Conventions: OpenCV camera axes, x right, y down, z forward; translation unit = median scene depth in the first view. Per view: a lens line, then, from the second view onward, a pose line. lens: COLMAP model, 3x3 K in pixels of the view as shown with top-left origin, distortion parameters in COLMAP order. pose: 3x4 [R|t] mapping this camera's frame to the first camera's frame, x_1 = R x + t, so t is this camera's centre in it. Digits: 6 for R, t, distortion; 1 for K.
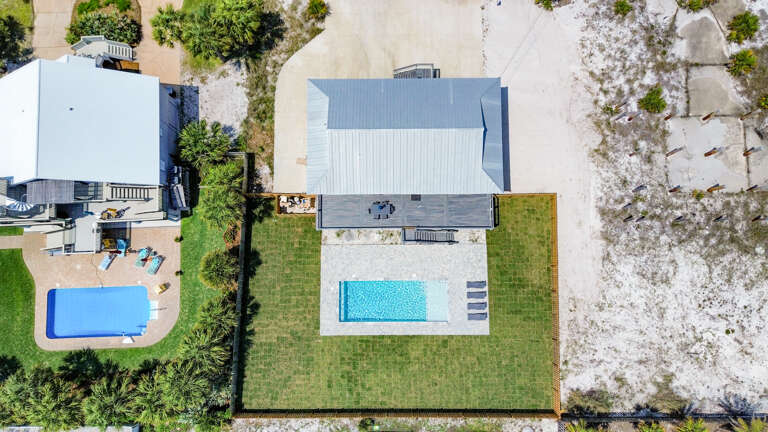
lens RADIAL K [[544.5, 0, 384.0], [0, 544.5, 216.0], [0, 0, 1]] dist [0.074851, -0.078373]
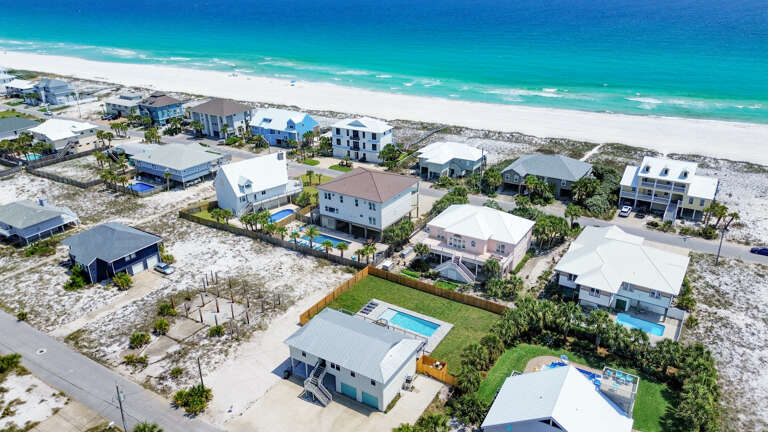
lens RADIAL K [[544.5, 0, 384.0], [0, 544.5, 216.0], [0, 0, 1]] dist [0.074851, -0.078373]
pose [[-0.847070, -0.194434, 0.494640, -0.723693], [0.529688, -0.232440, 0.815722, -1.249895], [-0.043630, 0.952978, 0.299882, 0.143317]]
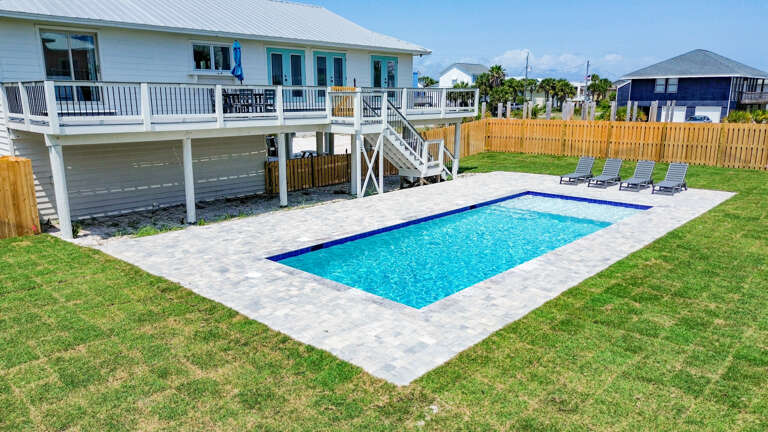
lens RADIAL K [[544.5, 0, 384.0], [0, 544.5, 216.0], [0, 0, 1]] dist [0.074851, -0.078373]
pose [[0.677155, -0.150210, 0.720346, -0.193231], [0.730180, 0.258361, -0.632525, 0.274533], [-0.091098, 0.954299, 0.284631, 0.924335]]
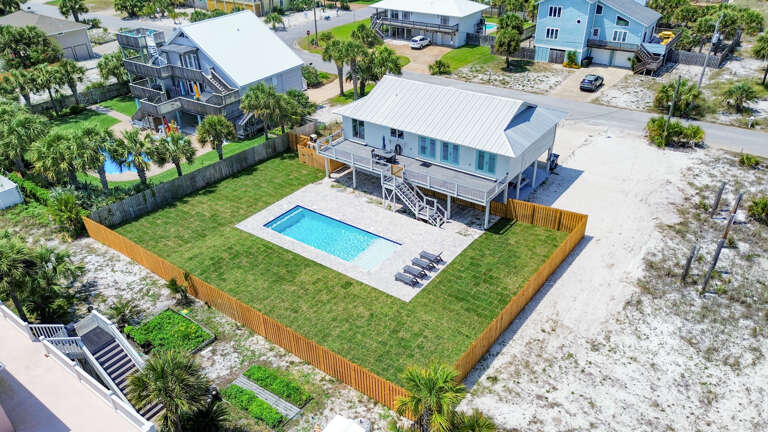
lens RADIAL K [[544.5, 0, 384.0], [0, 544.5, 216.0], [0, 0, 1]] dist [0.074851, -0.078373]
pose [[0.803798, 0.293333, -0.517556, 0.468679], [-0.587805, 0.525592, -0.615011, 0.570501], [0.091620, 0.798567, 0.594892, 0.523057]]
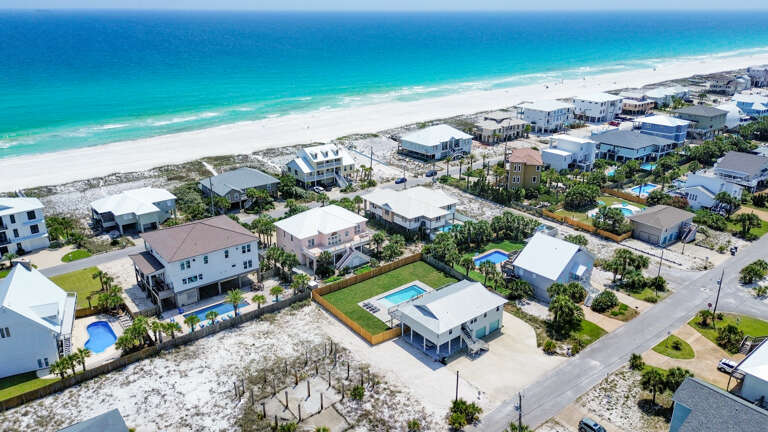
lens RADIAL K [[544.5, 0, 384.0], [0, 544.5, 216.0], [0, 0, 1]] dist [0.074851, -0.078373]
pose [[-0.778831, 0.225980, -0.585111, 1.228268], [-0.622563, -0.164885, 0.765002, -1.353597], [0.076400, 0.960076, 0.269104, 0.133800]]
